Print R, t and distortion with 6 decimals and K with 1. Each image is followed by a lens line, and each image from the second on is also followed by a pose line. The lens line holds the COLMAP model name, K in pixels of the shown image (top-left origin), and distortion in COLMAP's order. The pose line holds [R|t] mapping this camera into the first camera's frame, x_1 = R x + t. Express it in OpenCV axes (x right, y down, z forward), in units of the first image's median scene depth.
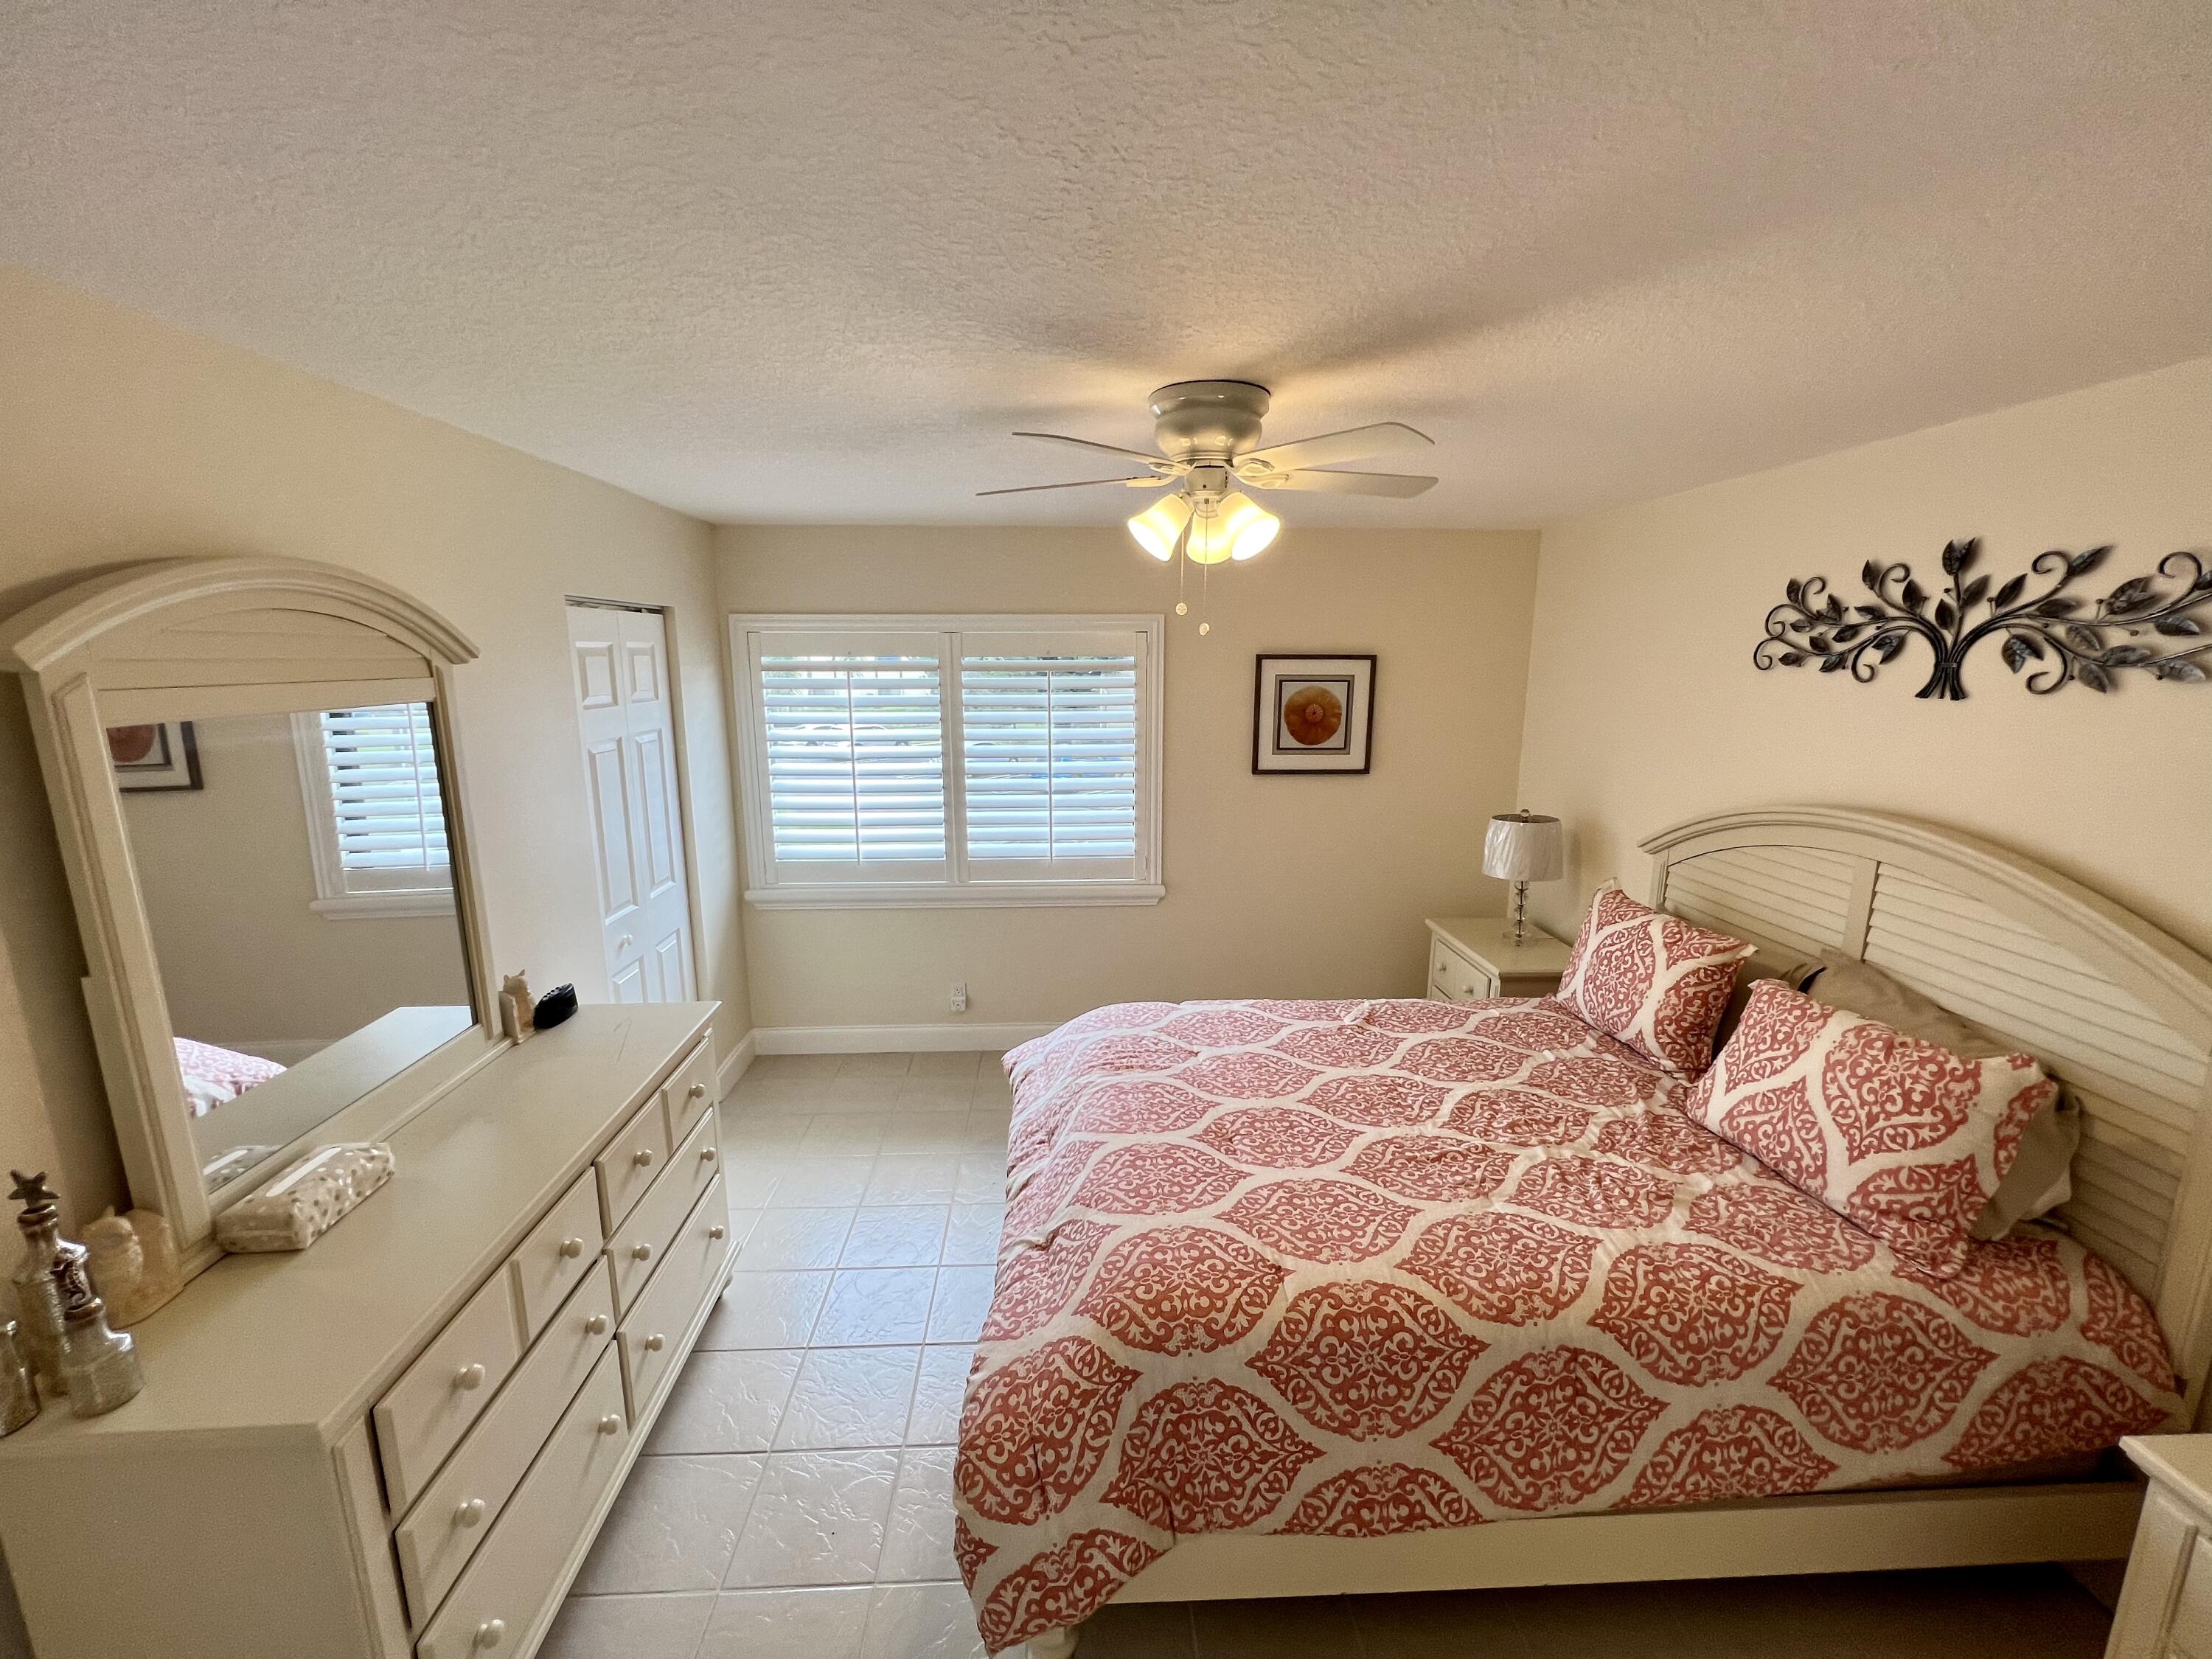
lens RADIAL K [[884.3, 0, 1102.4], [0, 884.3, 822.8], [0, 0, 1]] dist [-0.000008, 0.000562]
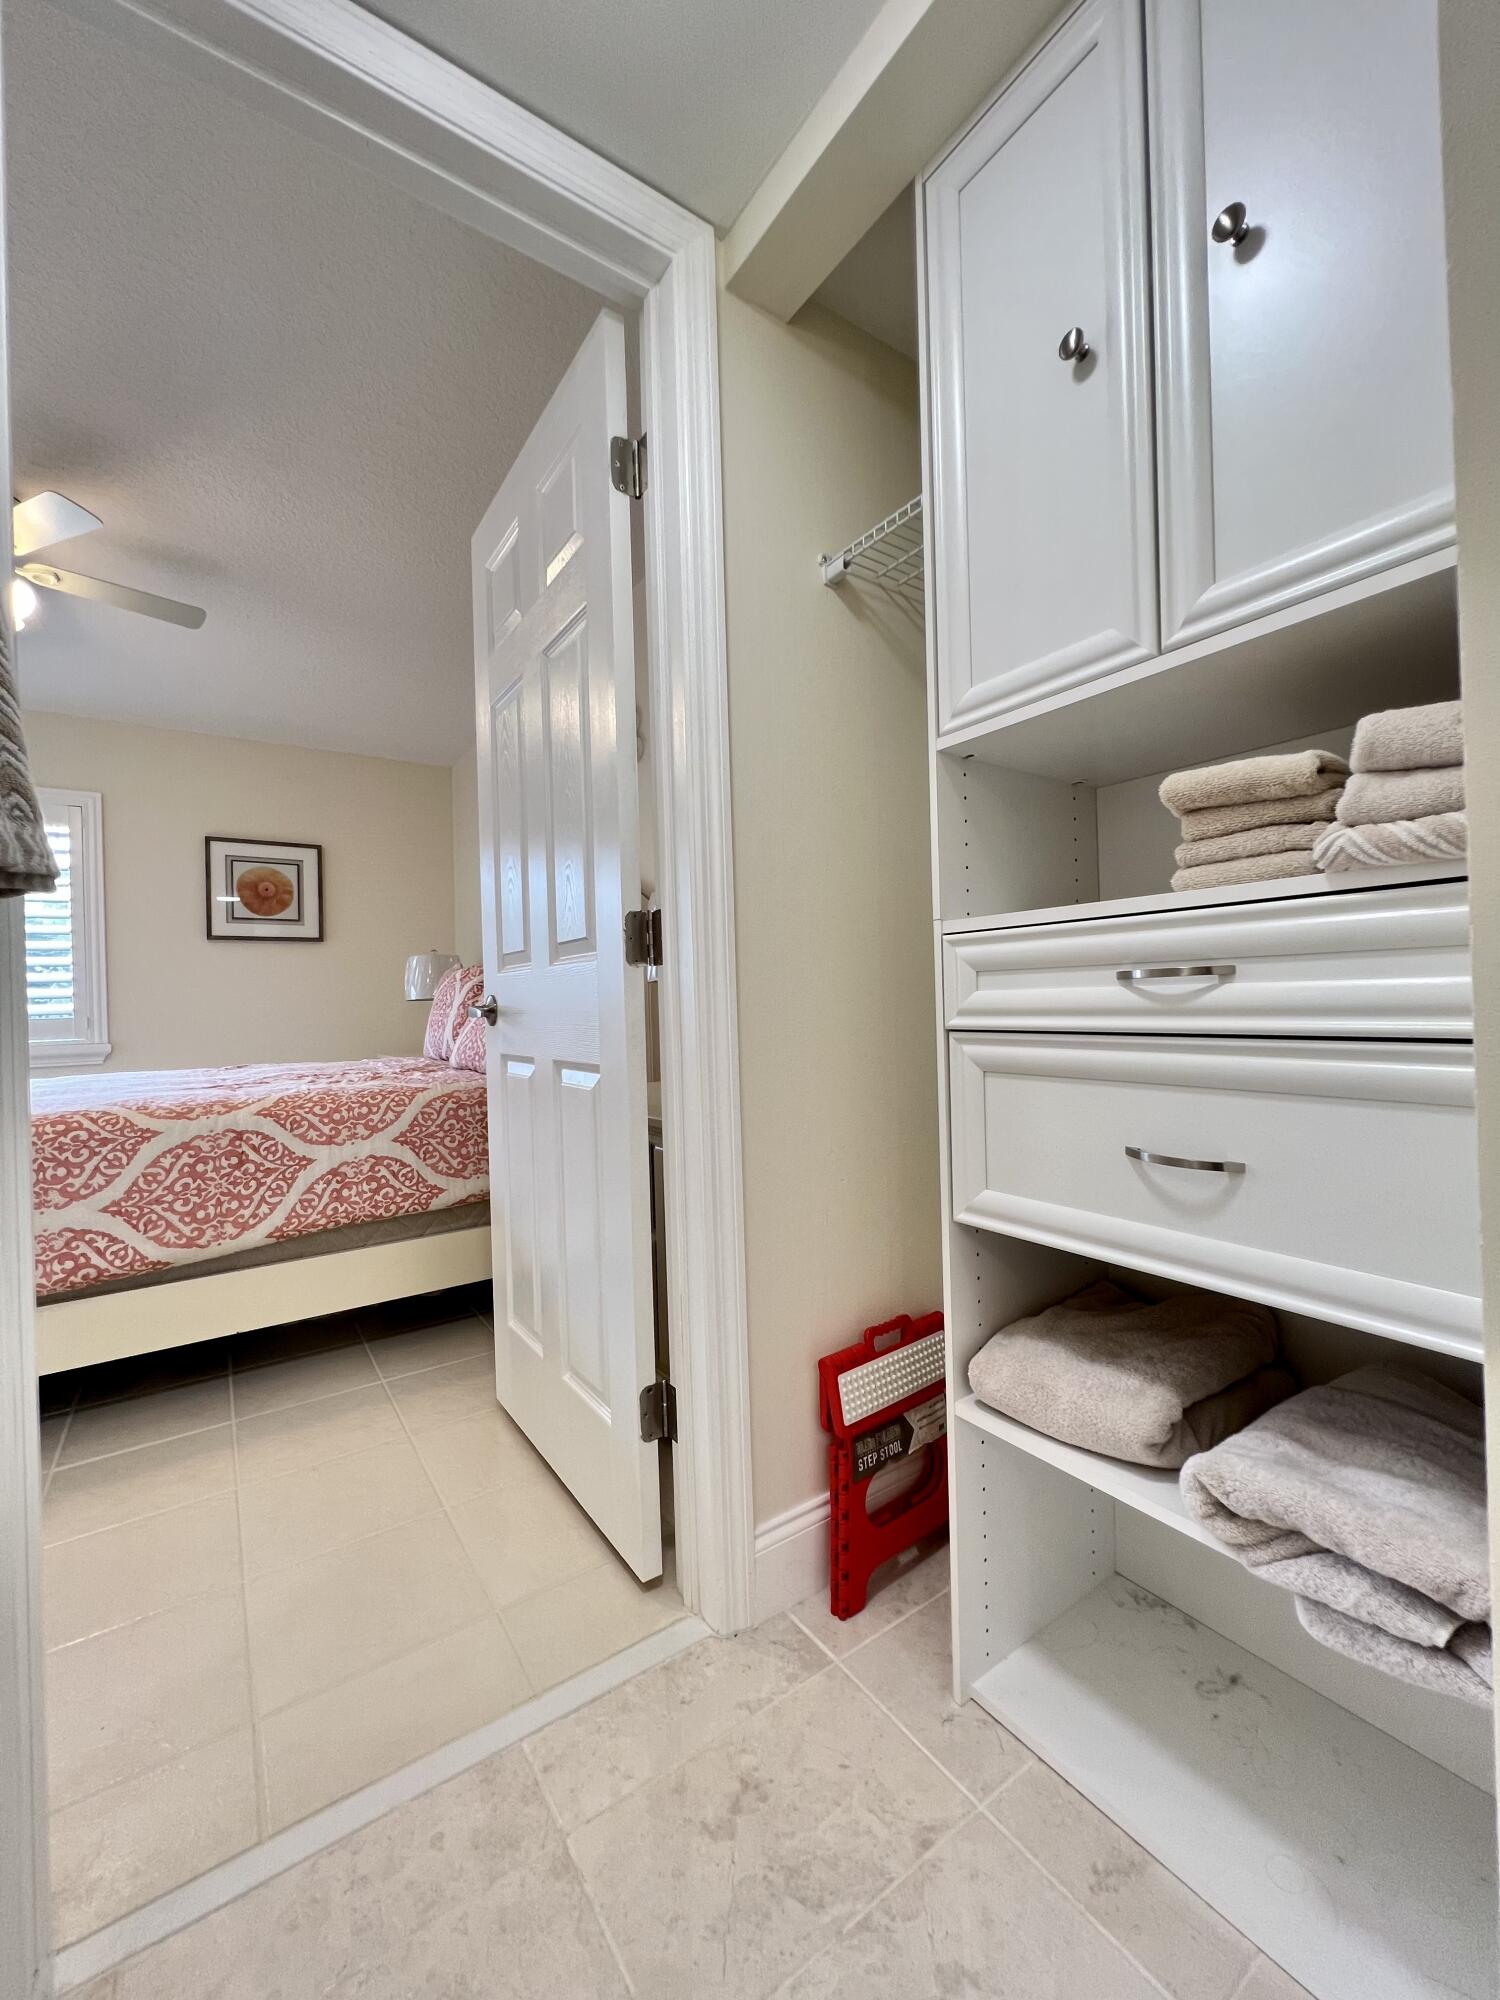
lens RADIAL K [[799.5, 0, 744.3], [0, 799.5, 998.5], [0, 0, 1]] dist [-0.000008, 0.000562]
pose [[0.851580, -0.022453, 0.523743, 0.424793], [0.125871, 0.978613, -0.162707, 0.531940], [-0.508888, 0.204482, 0.836194, -0.378801]]
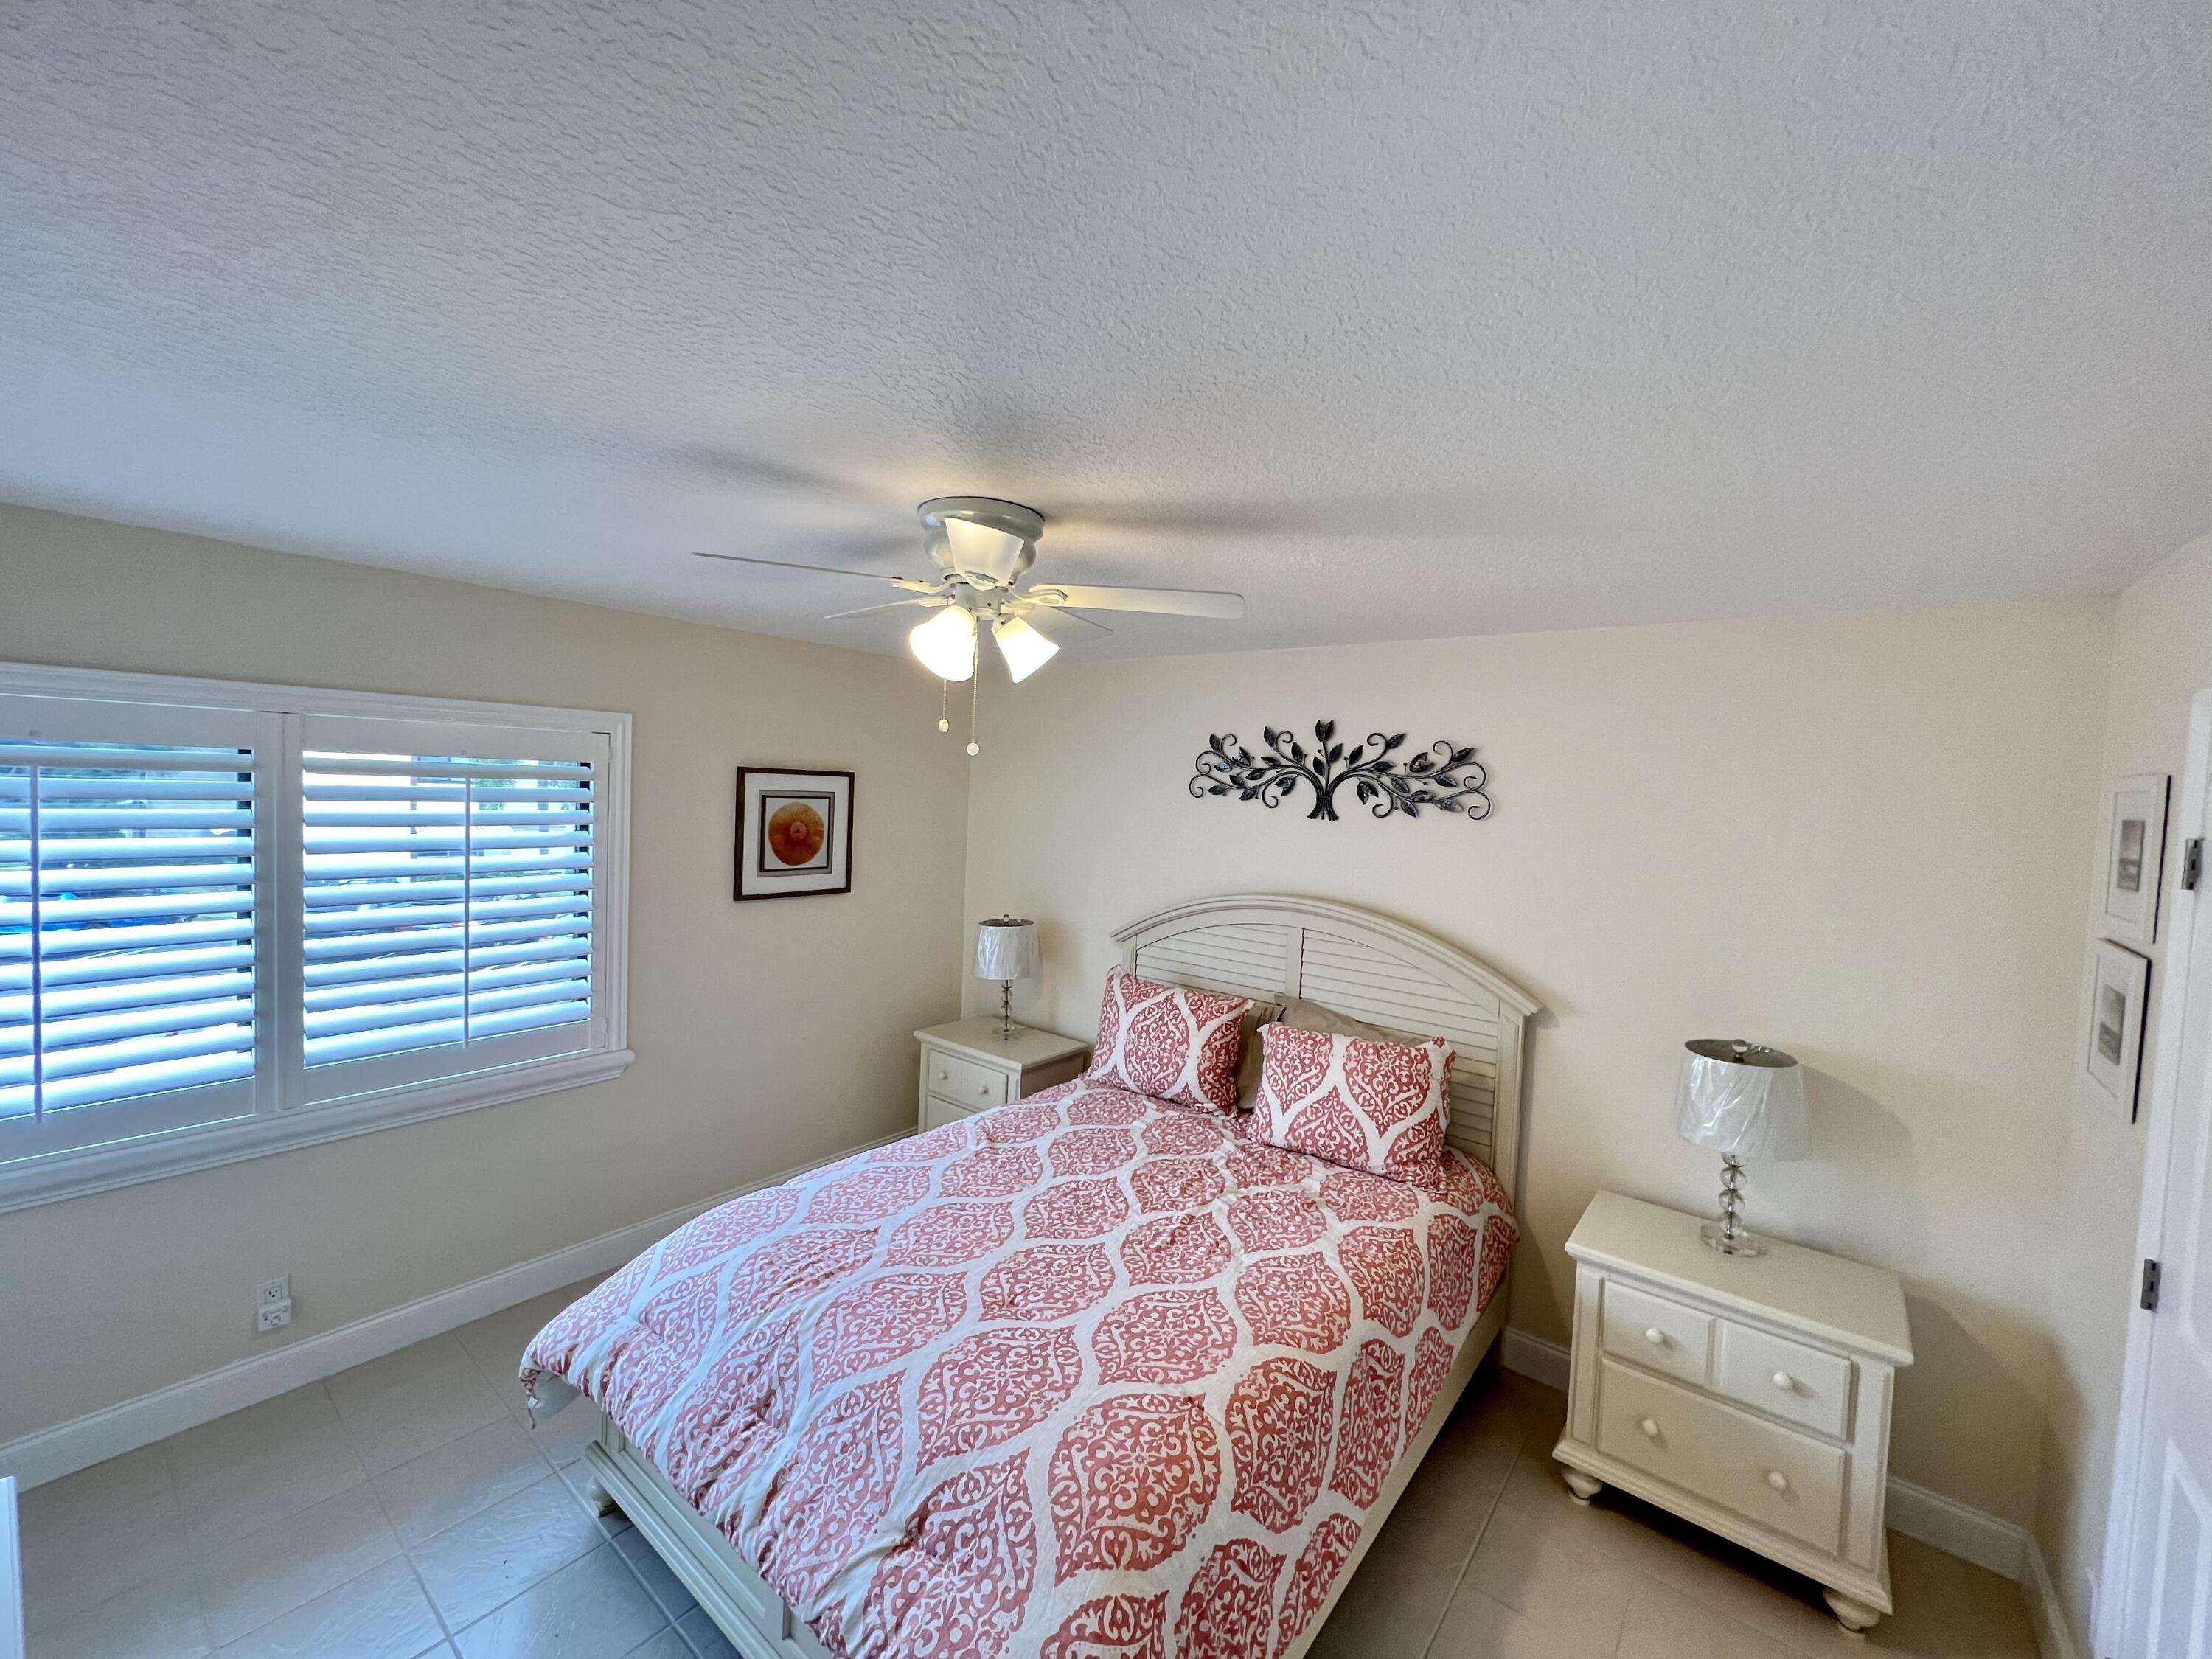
lens RADIAL K [[884.3, 0, 1100.8], [0, 884.3, 823.1], [0, 0, 1]] dist [-0.000008, 0.000562]
pose [[0.661632, -0.005326, 0.749810, -0.482657], [0.098710, 0.991891, -0.080056, -0.049795], [-0.743303, 0.126981, 0.656793, 0.280751]]
